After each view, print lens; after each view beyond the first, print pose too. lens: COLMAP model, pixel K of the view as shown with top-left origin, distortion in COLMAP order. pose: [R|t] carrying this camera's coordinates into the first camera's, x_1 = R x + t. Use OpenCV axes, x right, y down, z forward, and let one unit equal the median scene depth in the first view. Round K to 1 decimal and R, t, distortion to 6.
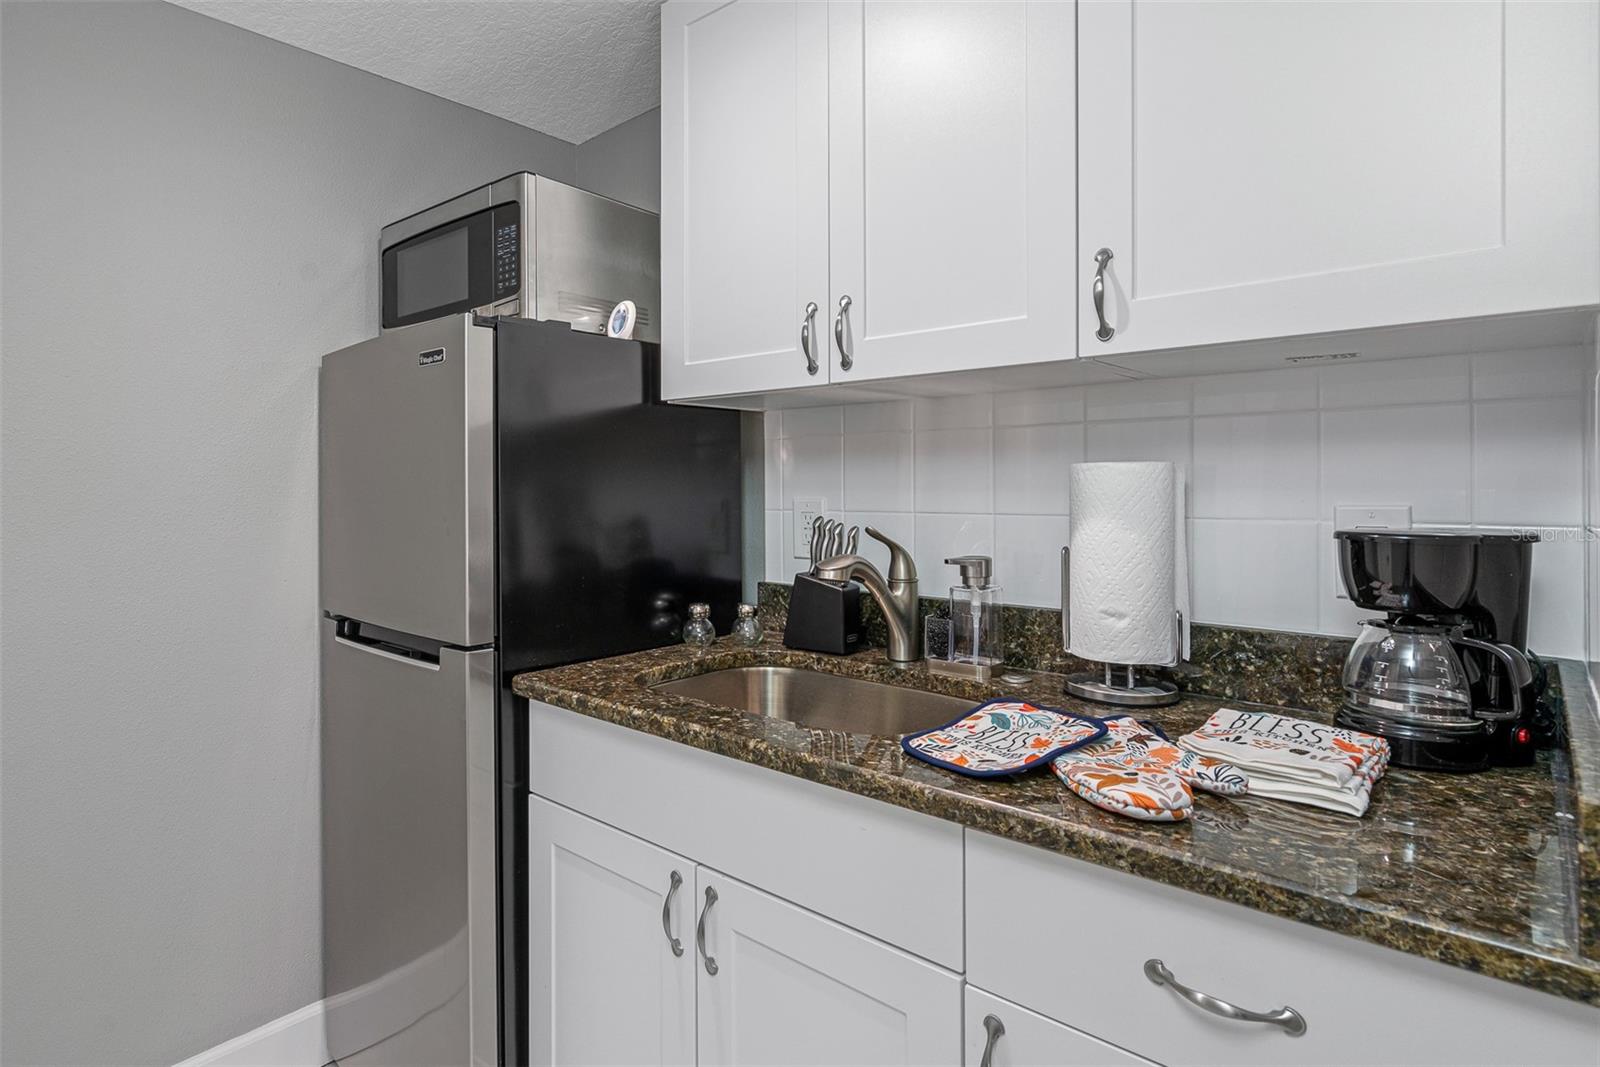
lens RADIAL K [[865.0, 0, 679.4], [0, 865.0, 476.0], [0, 0, 1]] dist [0.001006, 0.000378]
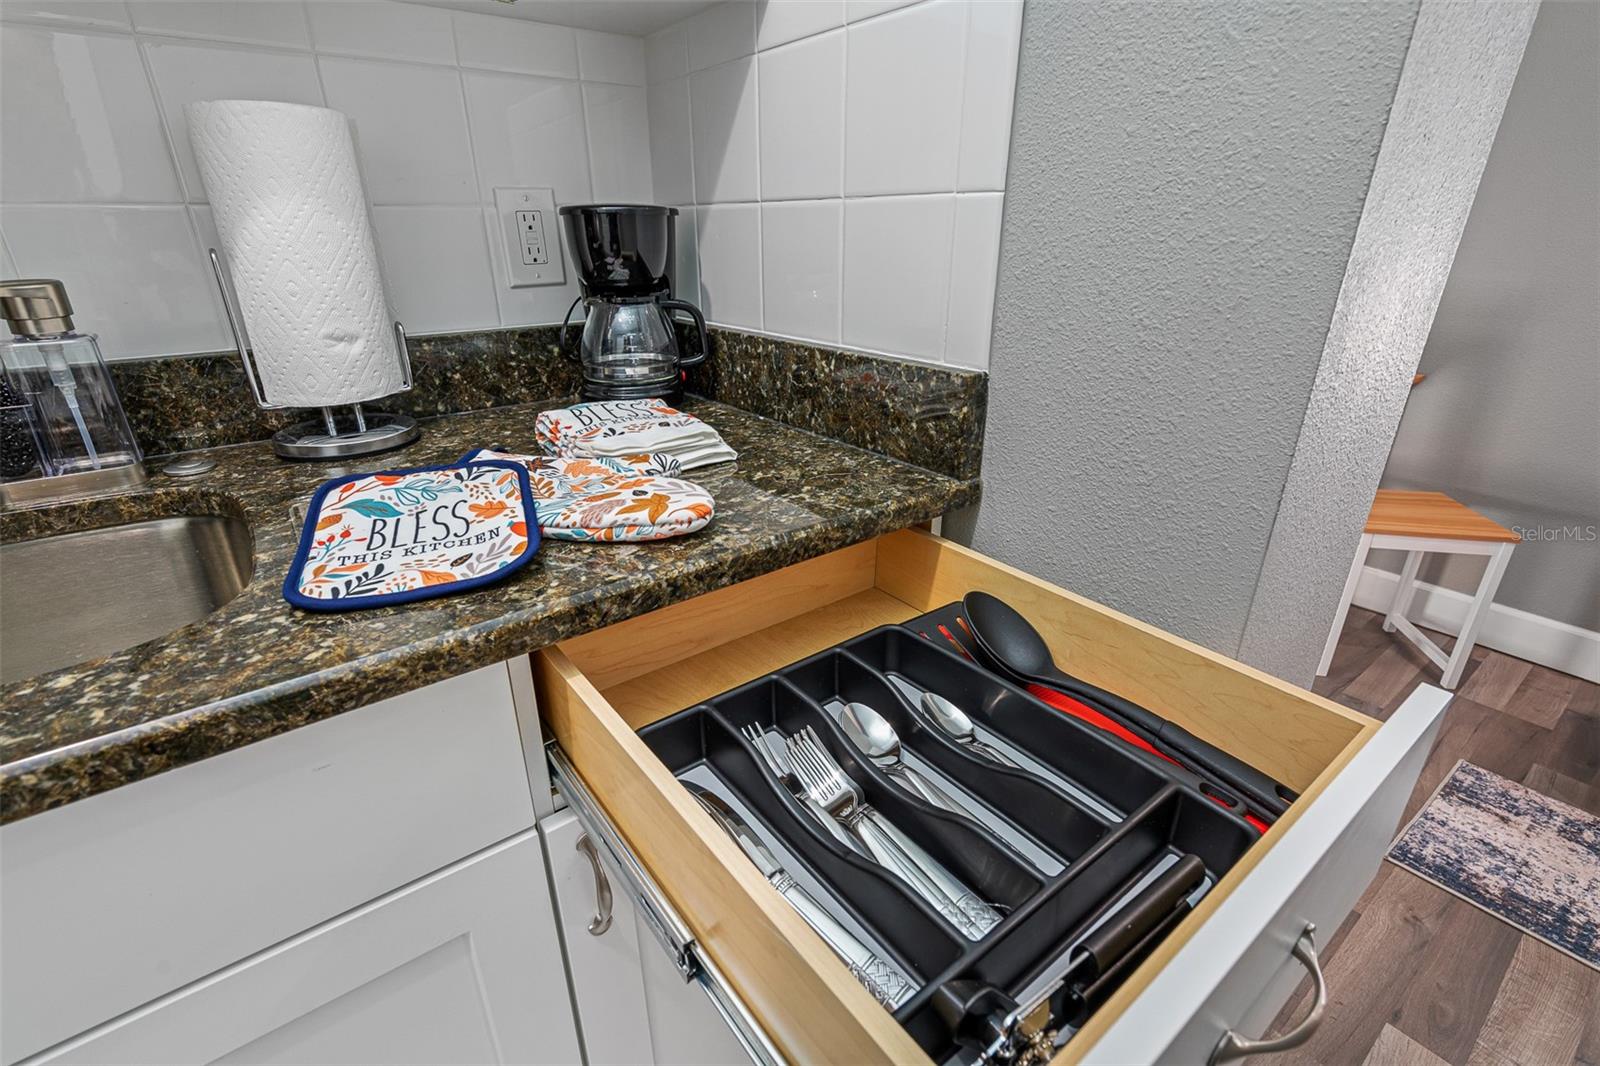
lens RADIAL K [[739.2, 0, 801.2], [0, 739.2, 550.5], [0, 0, 1]] dist [-0.019940, 0.011542]
pose [[0.136517, -0.397218, 0.907514, -0.112851], [-0.004957, 0.915805, 0.401593, 0.084213], [-0.990625, -0.059323, 0.123054, 0.610783]]
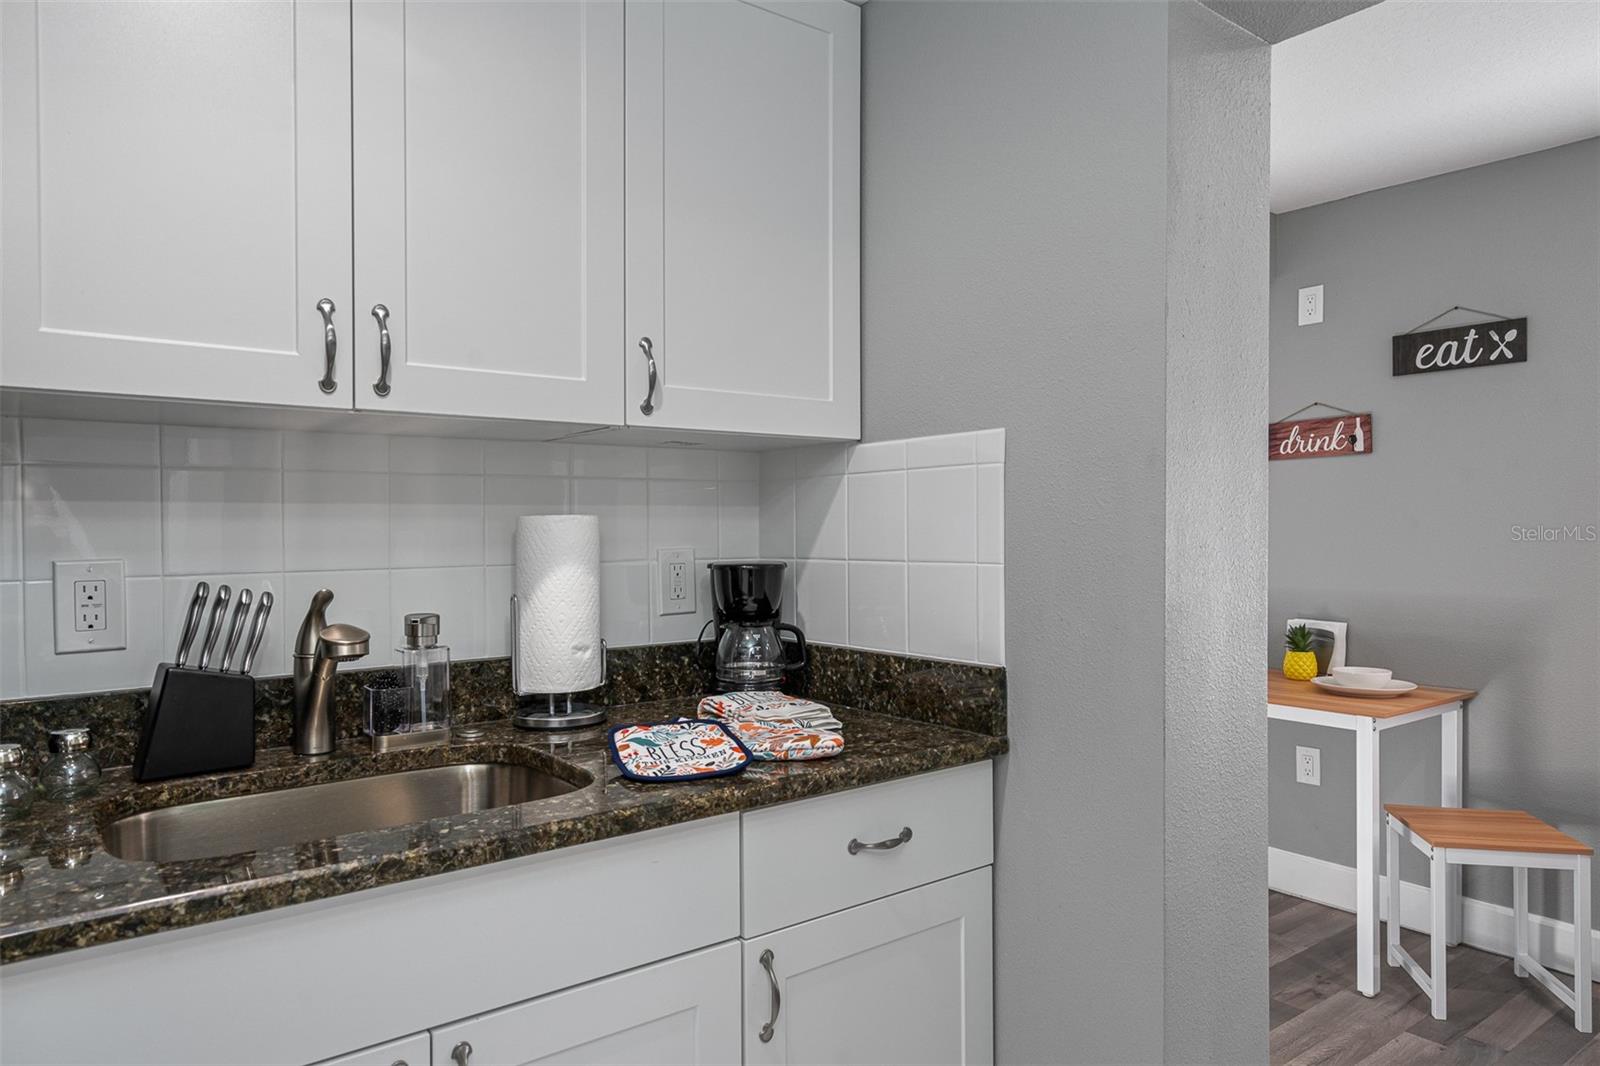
lens RADIAL K [[1014.4, 0, 800.0], [0, 1014.4, 533.0], [0, 0, 1]] dist [0.006363, 0.001830]
pose [[0.146252, 0.001166, 0.989247, -0.923041], [-0.000169, 0.999999, -0.001154, 0.011280], [-0.989247, 0.000001, 0.146252, 0.613965]]
